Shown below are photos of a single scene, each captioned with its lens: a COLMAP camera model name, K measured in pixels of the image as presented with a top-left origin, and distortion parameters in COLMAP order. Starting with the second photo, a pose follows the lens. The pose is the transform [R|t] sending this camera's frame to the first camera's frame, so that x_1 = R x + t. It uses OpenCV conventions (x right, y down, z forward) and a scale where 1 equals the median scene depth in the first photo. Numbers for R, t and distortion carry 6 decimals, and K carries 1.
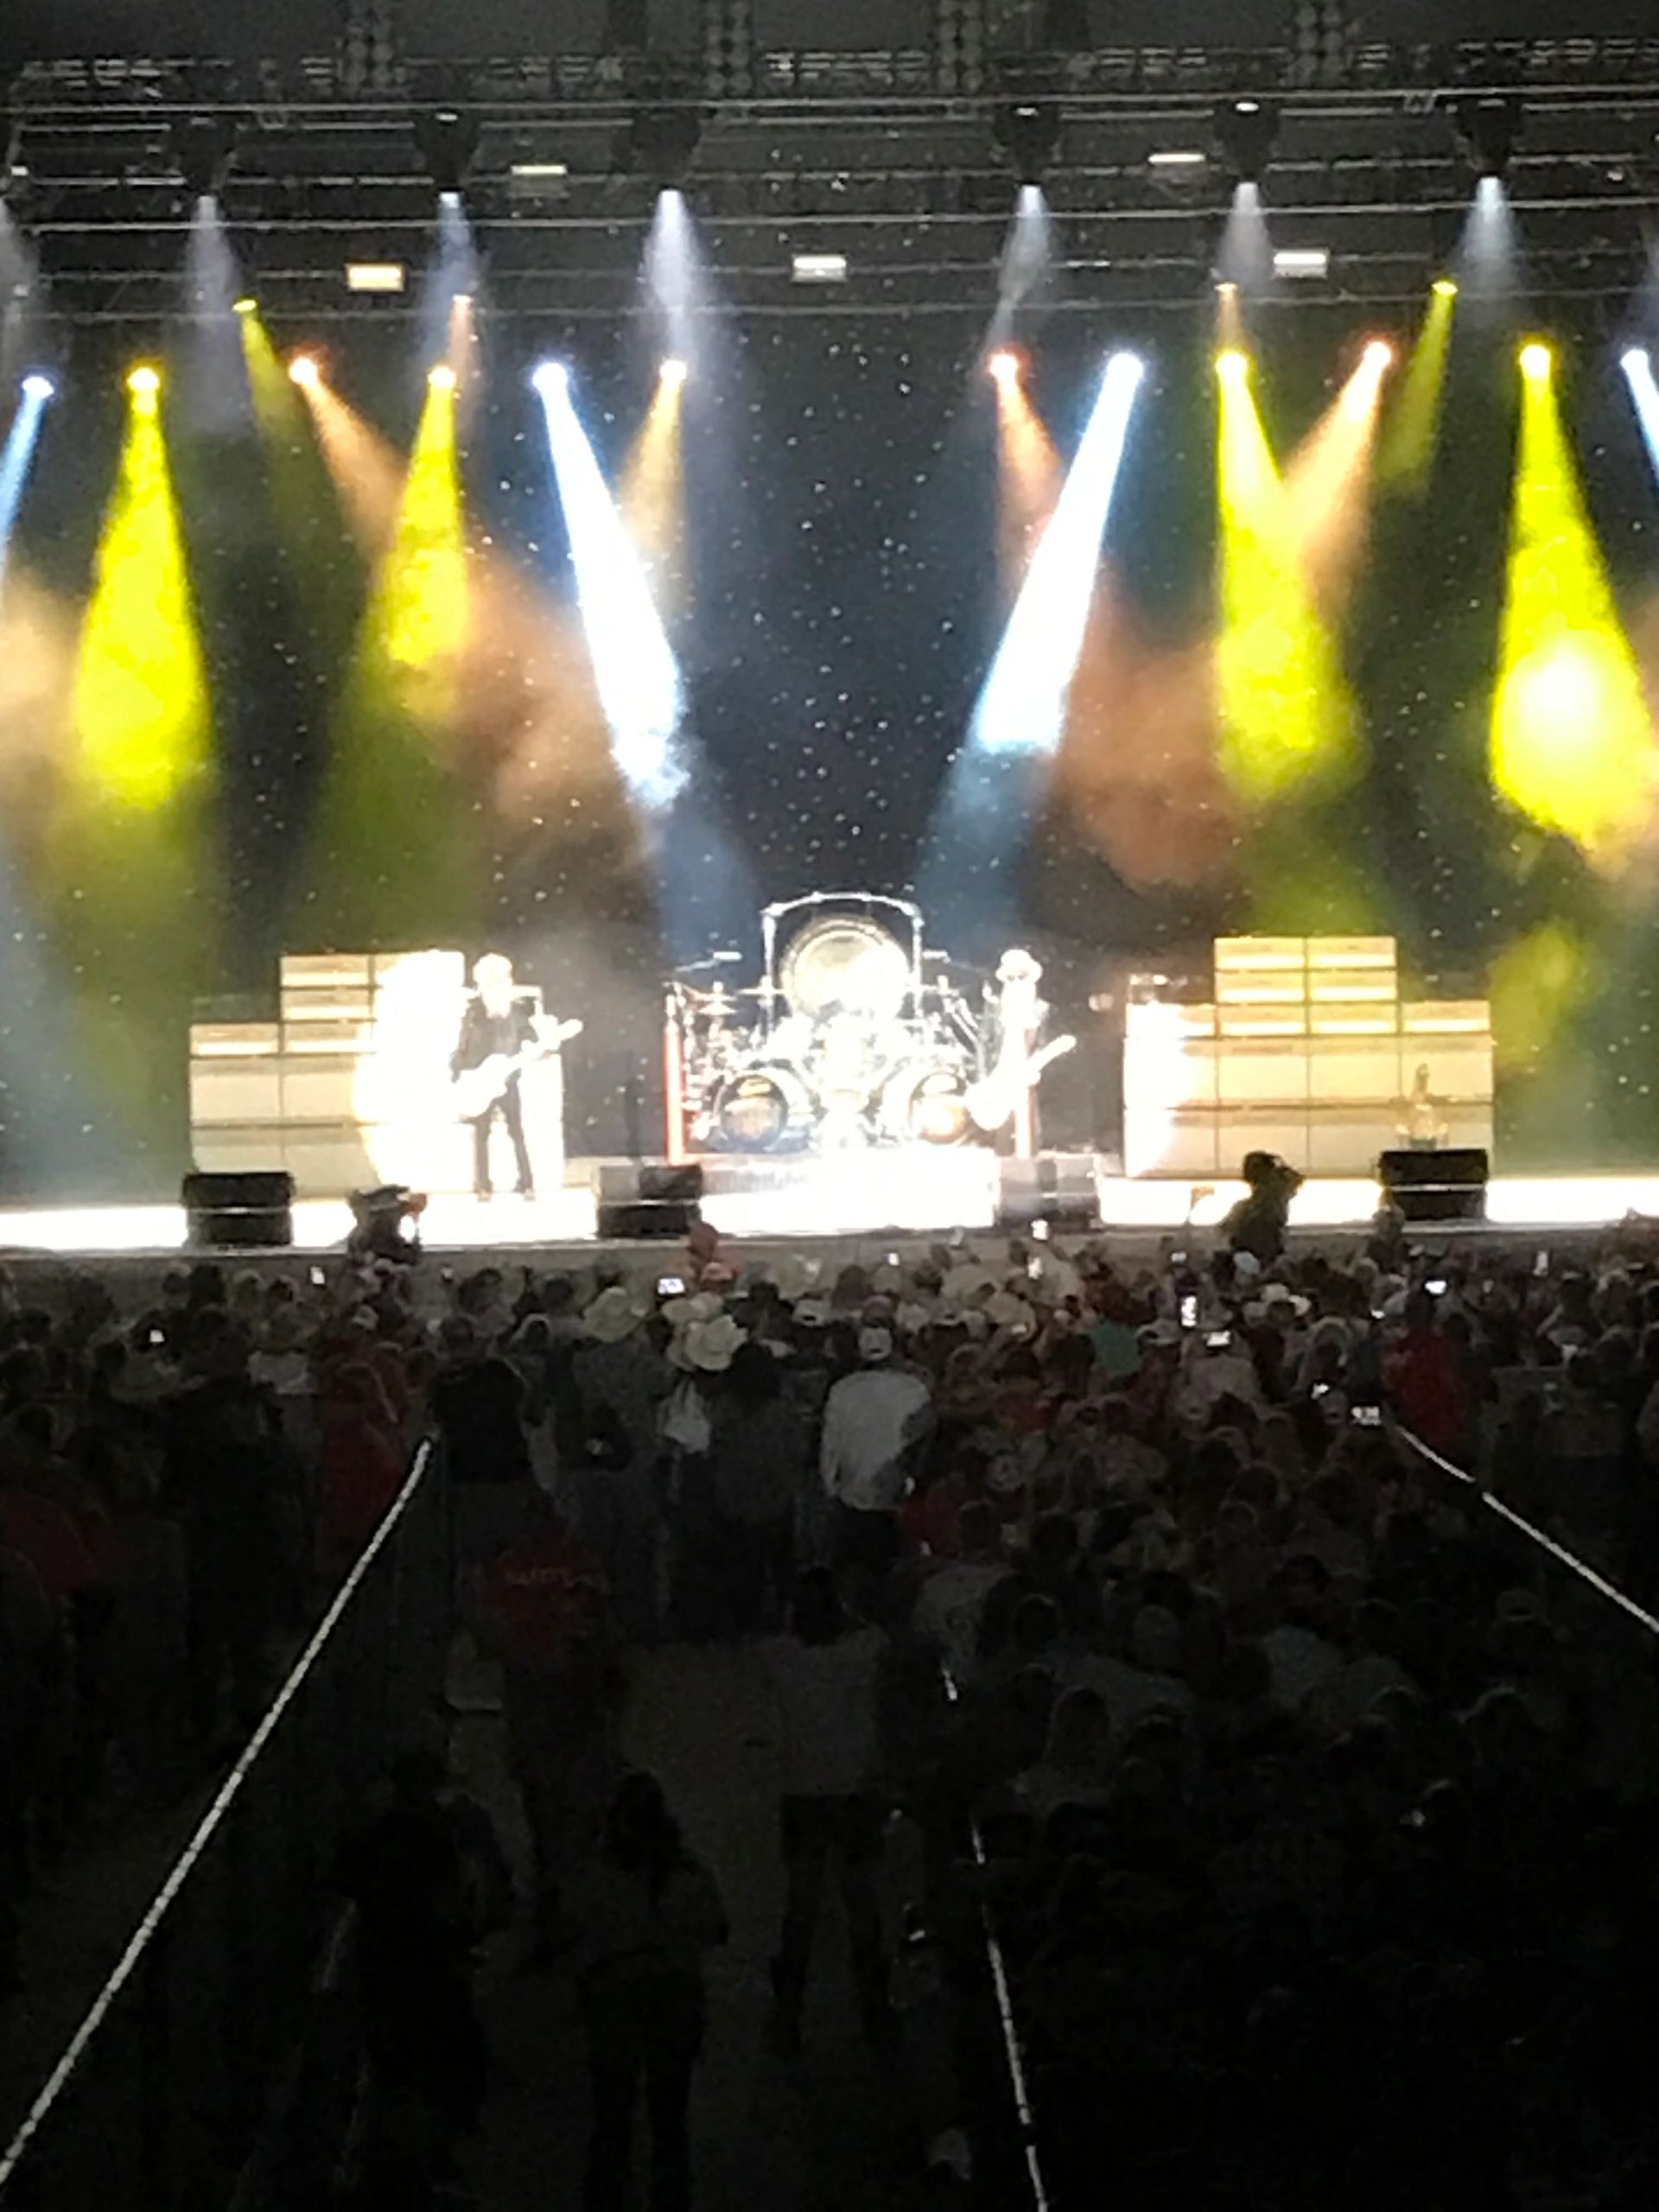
lens RADIAL K [[8546.8, 0, 829.2], [0, 8546.8, 1107.0], [0, 0, 1]] dist [0.087766, 0.000000]
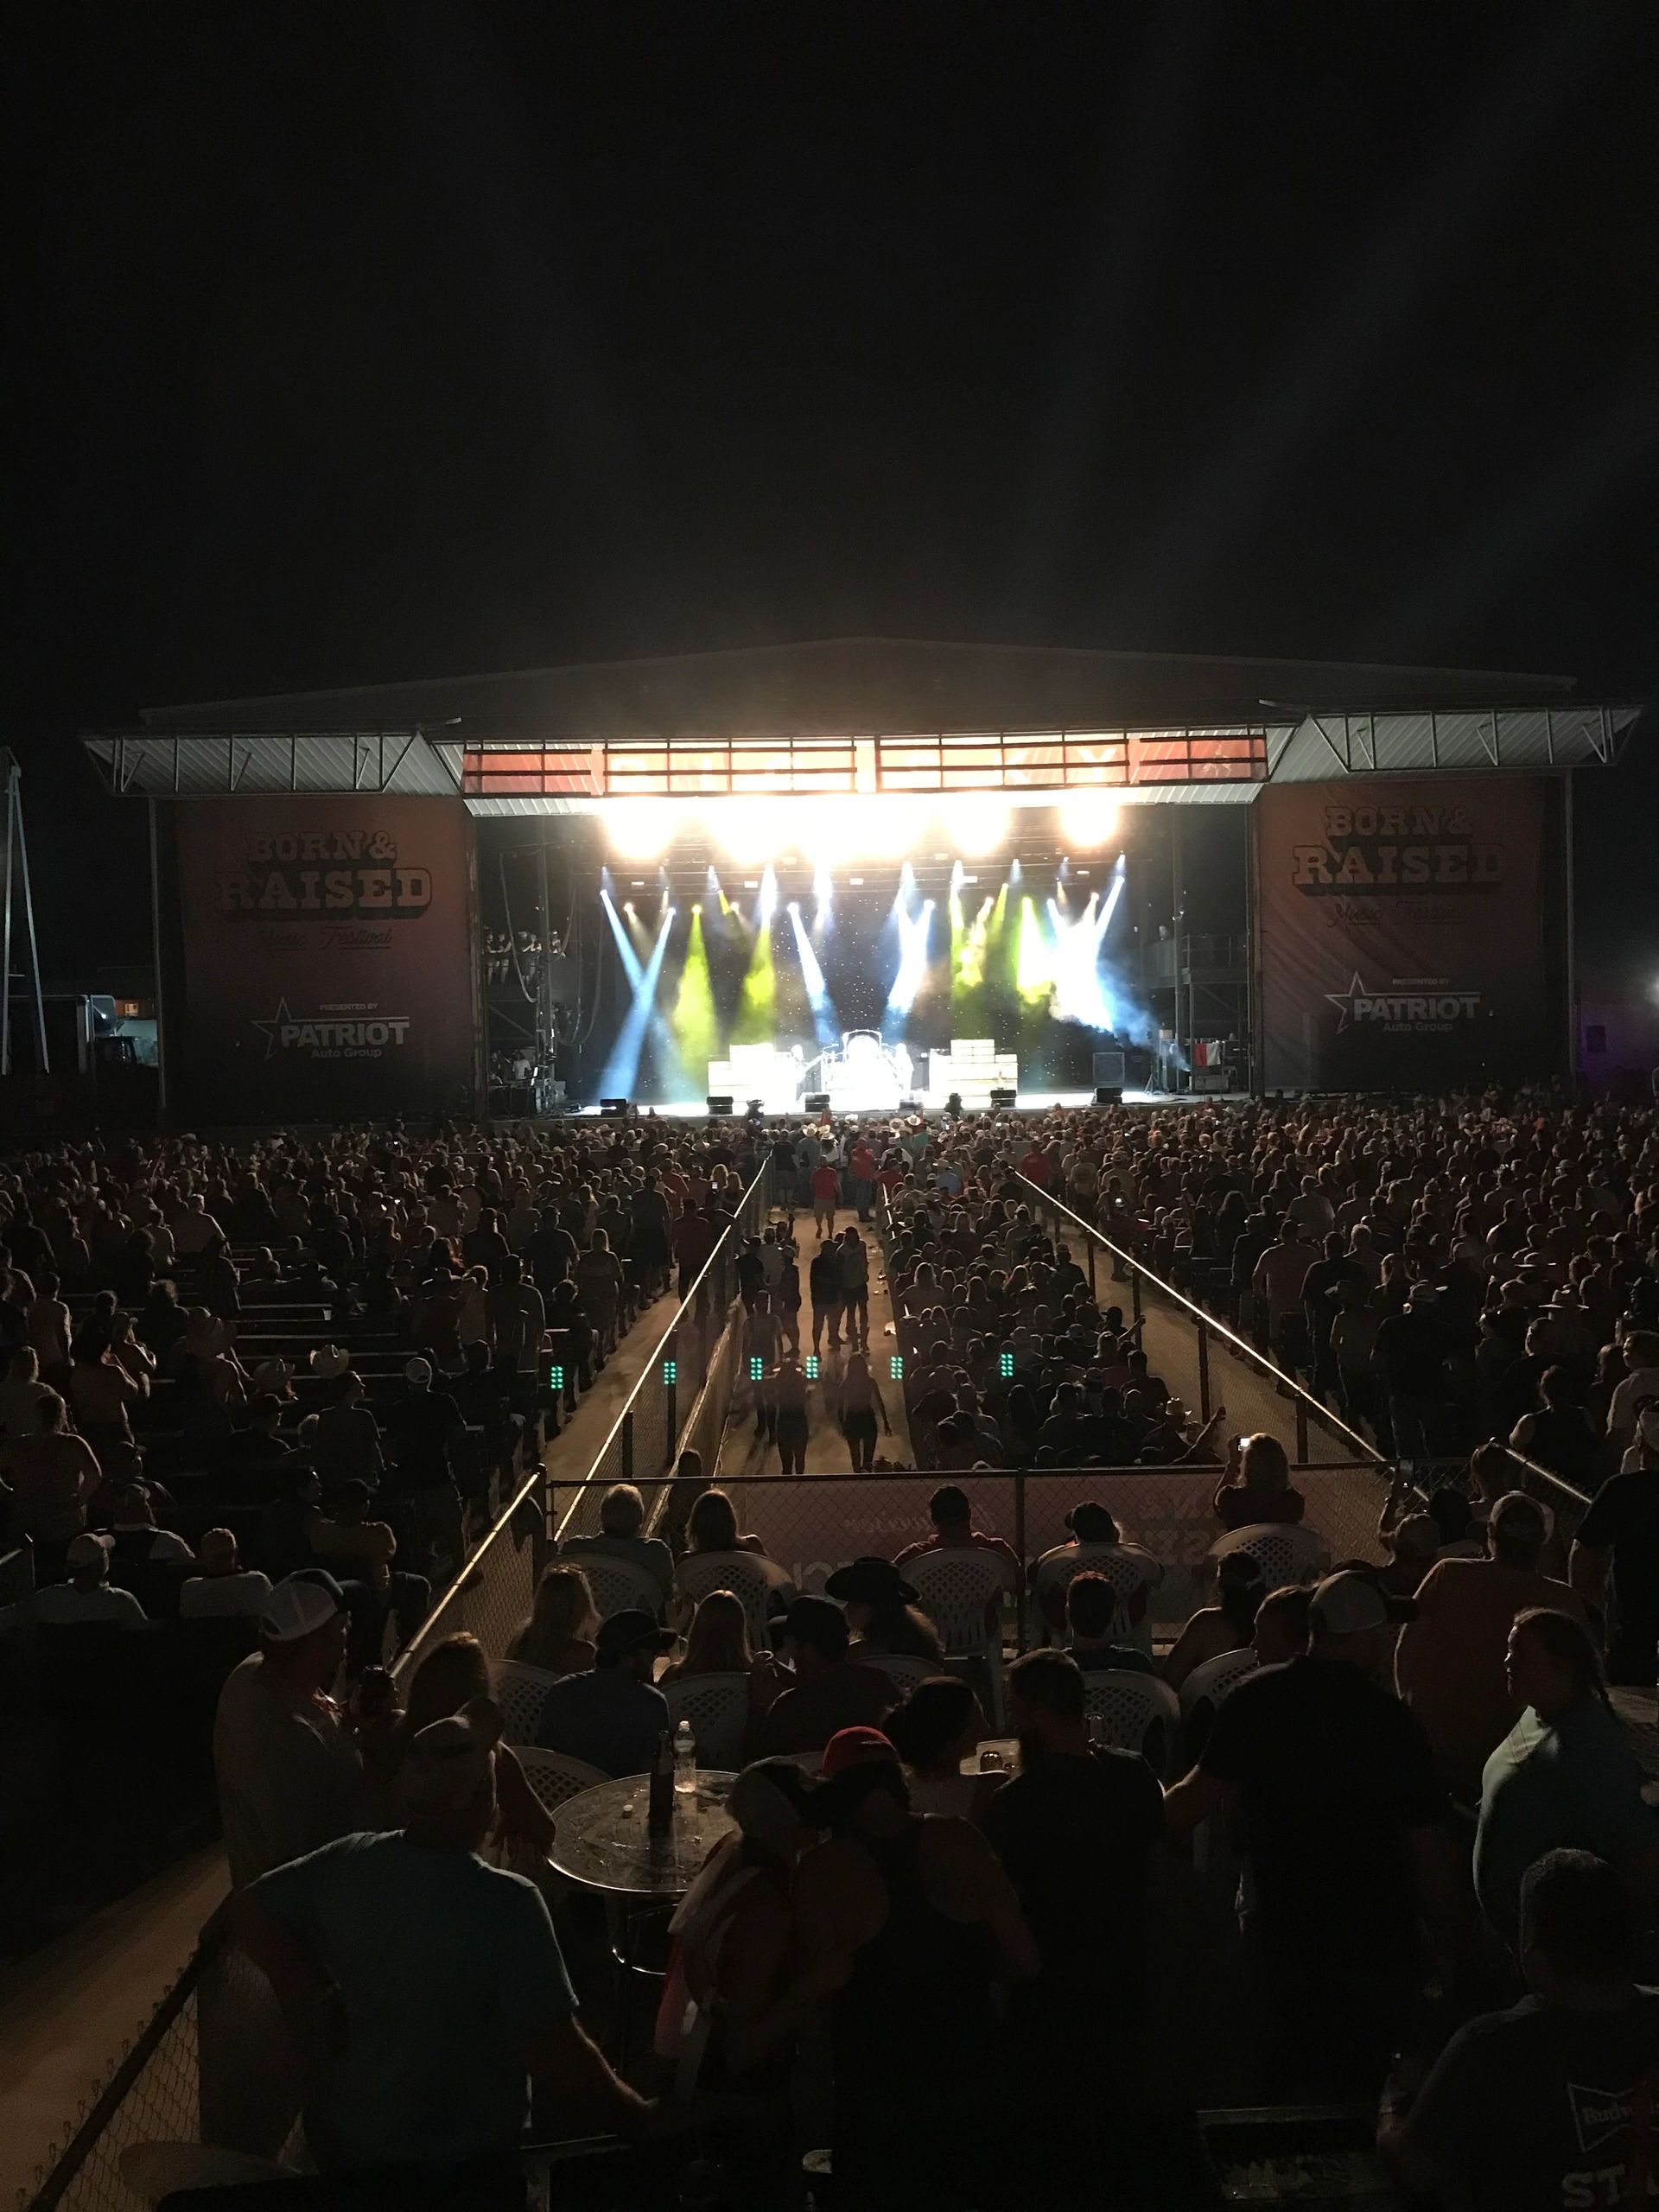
lens RADIAL K [[1799.7, 0, 831.4], [0, 1799.7, 1105.4], [0, 0, 1]] dist [0.000029, 0.000003]
pose [[0.999877, -0.002767, -0.015457, -0.000129], [0.002933, 0.999938, 0.010763, 0.002697], [0.015427, -0.010807, 0.999823, 0.112154]]
